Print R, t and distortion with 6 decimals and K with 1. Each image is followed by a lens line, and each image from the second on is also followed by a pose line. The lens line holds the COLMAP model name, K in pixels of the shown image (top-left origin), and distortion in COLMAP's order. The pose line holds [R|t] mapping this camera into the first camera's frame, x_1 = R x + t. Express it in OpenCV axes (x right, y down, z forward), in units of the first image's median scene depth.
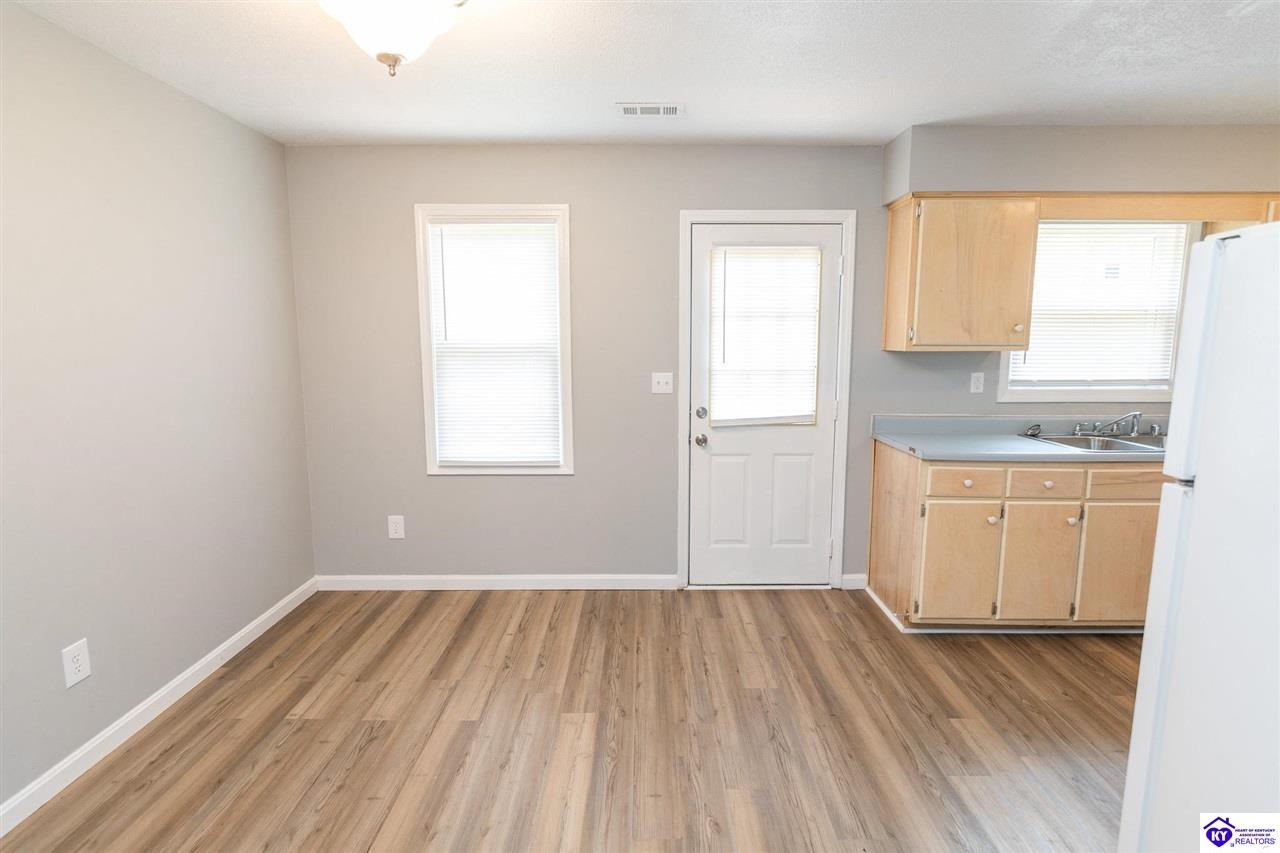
lens RADIAL K [[617.3, 0, 645.6], [0, 617.3, 422.4], [0, 0, 1]] dist [-0.000350, -0.000743]
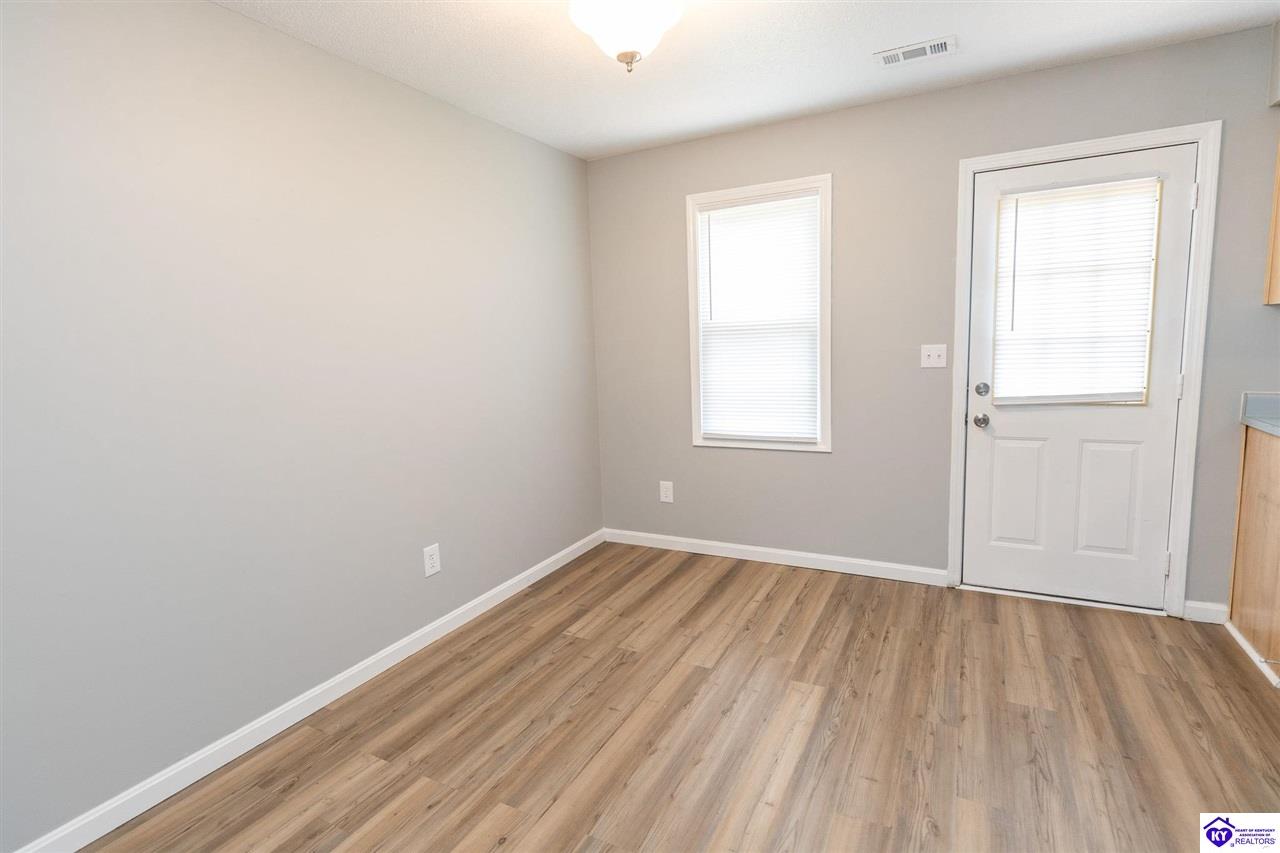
lens RADIAL K [[617.3, 0, 645.6], [0, 617.3, 422.4], [0, 0, 1]] dist [-0.000350, -0.000743]
pose [[0.885226, 0.028758, -0.464272, 0.081959], [-0.024996, 0.999586, 0.014256, 0.033685], [0.464490, -0.001015, 0.885578, 0.003003]]
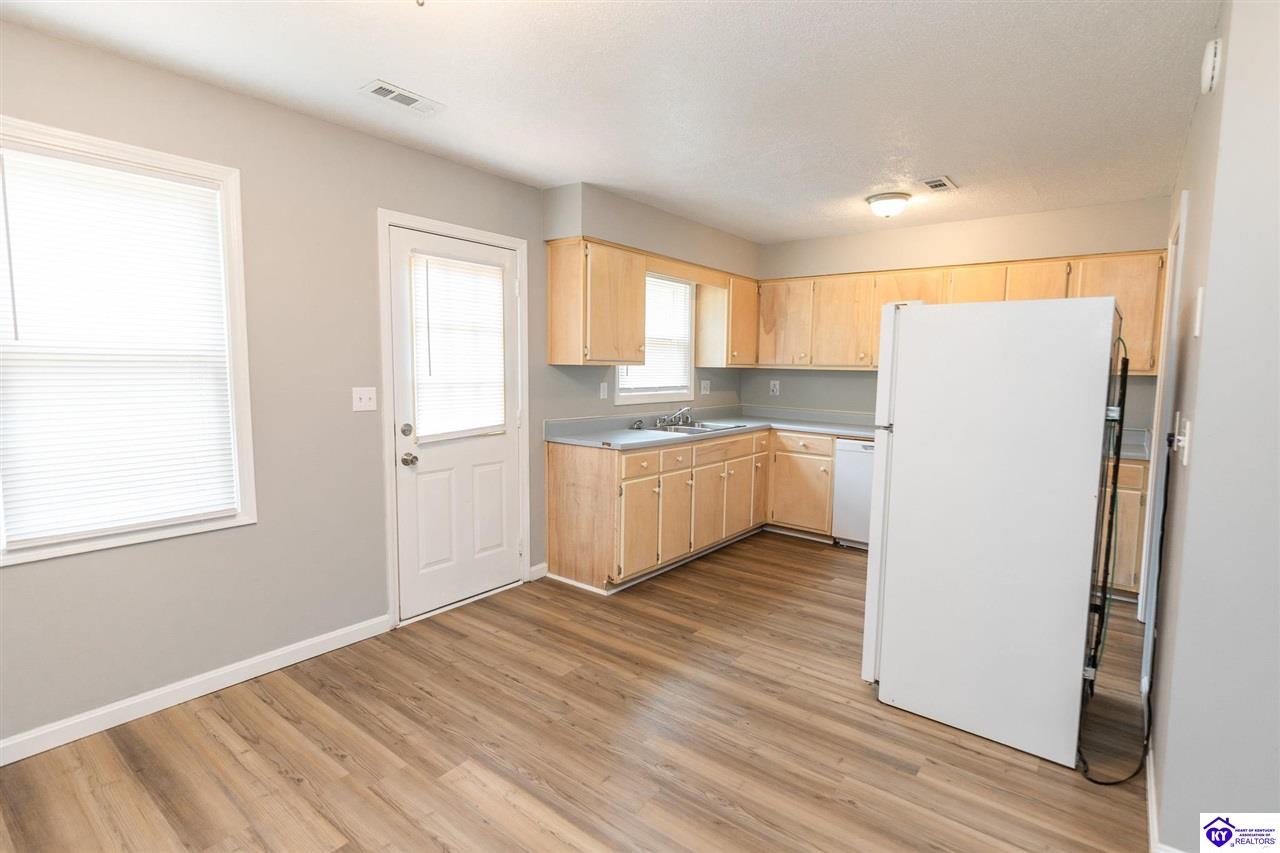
lens RADIAL K [[617.3, 0, 645.6], [0, 617.3, 422.4], [0, 0, 1]] dist [-0.000350, -0.000743]
pose [[0.615901, -0.062405, 0.785348, -0.451402], [0.090901, 0.995829, 0.007842, -0.001437], [-0.782562, 0.066560, 0.619004, 0.158032]]
